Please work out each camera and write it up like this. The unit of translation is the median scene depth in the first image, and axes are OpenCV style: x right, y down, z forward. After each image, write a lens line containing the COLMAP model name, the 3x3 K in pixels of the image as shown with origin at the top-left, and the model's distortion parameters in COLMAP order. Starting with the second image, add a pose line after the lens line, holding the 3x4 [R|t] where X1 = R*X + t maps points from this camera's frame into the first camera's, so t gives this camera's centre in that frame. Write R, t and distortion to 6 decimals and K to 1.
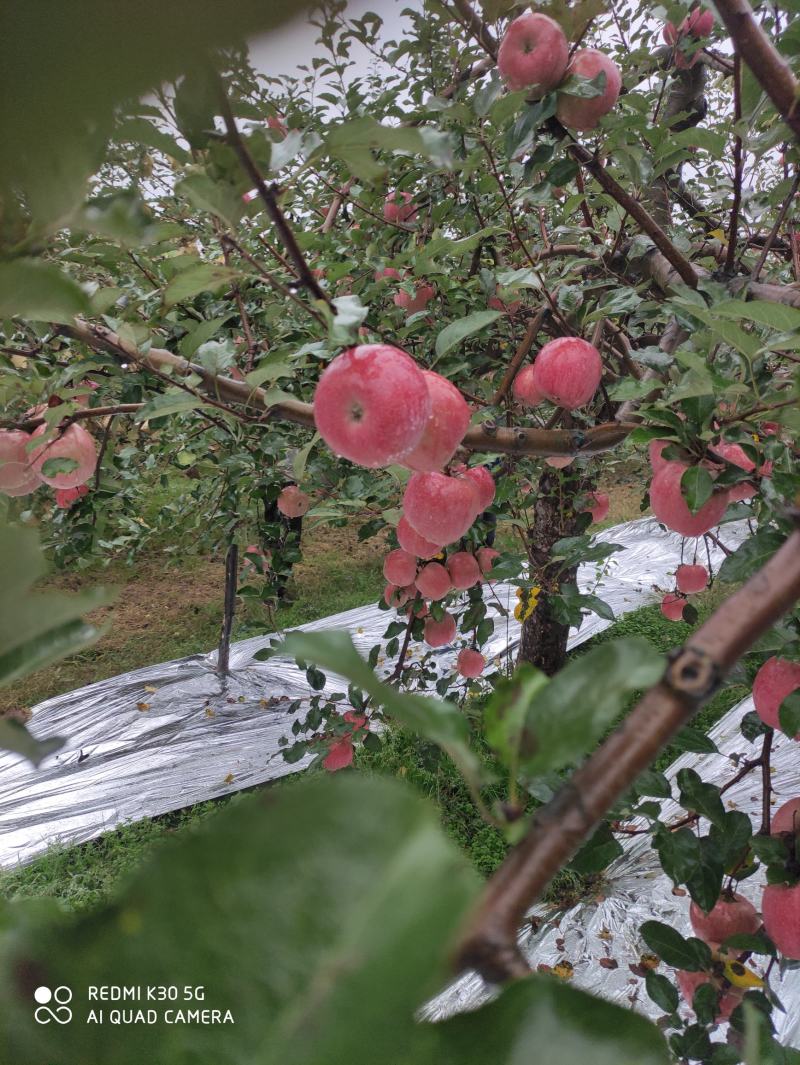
lens RADIAL K [[821.4, 0, 400.0], [0, 821.4, 532.5], [0, 0, 1]] dist [0.055844, -0.000447]
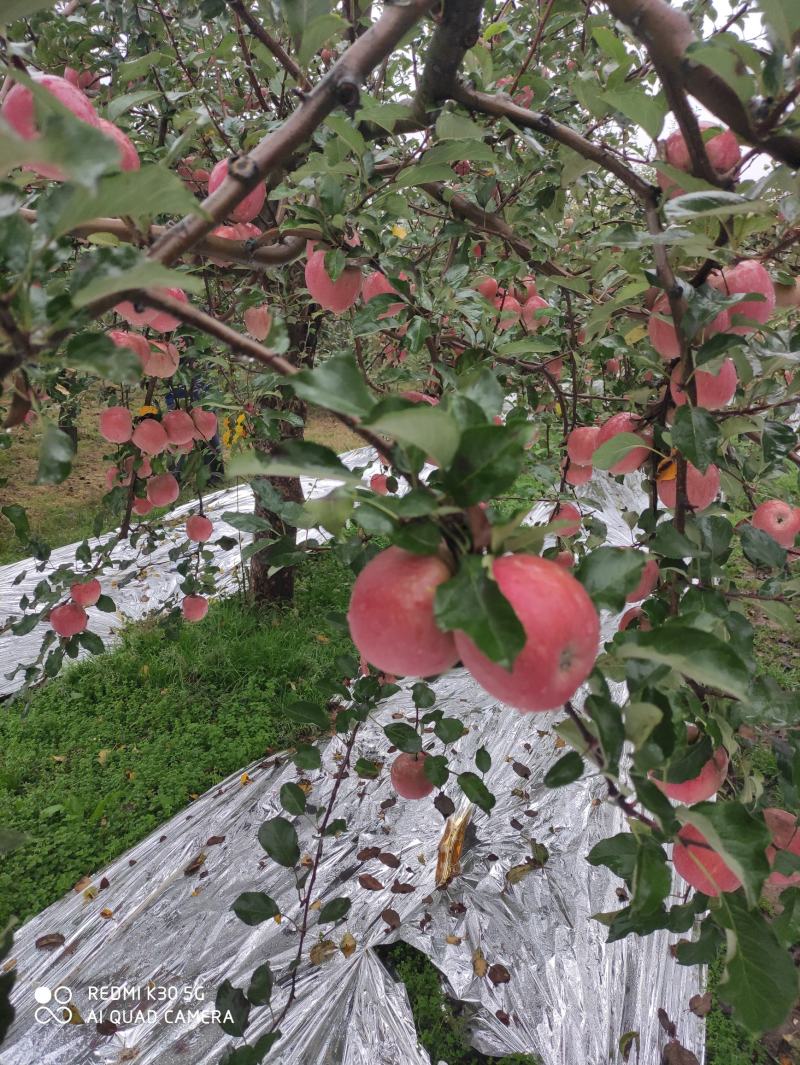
lens RADIAL K [[821.4, 0, 400.0], [0, 821.4, 532.5], [0, 0, 1]] dist [0.055844, -0.000447]
pose [[0.947648, -0.089206, 0.306604, 0.006328], [0.069516, 0.994790, 0.074574, 0.108300], [-0.311659, -0.049356, 0.948911, -0.109846]]
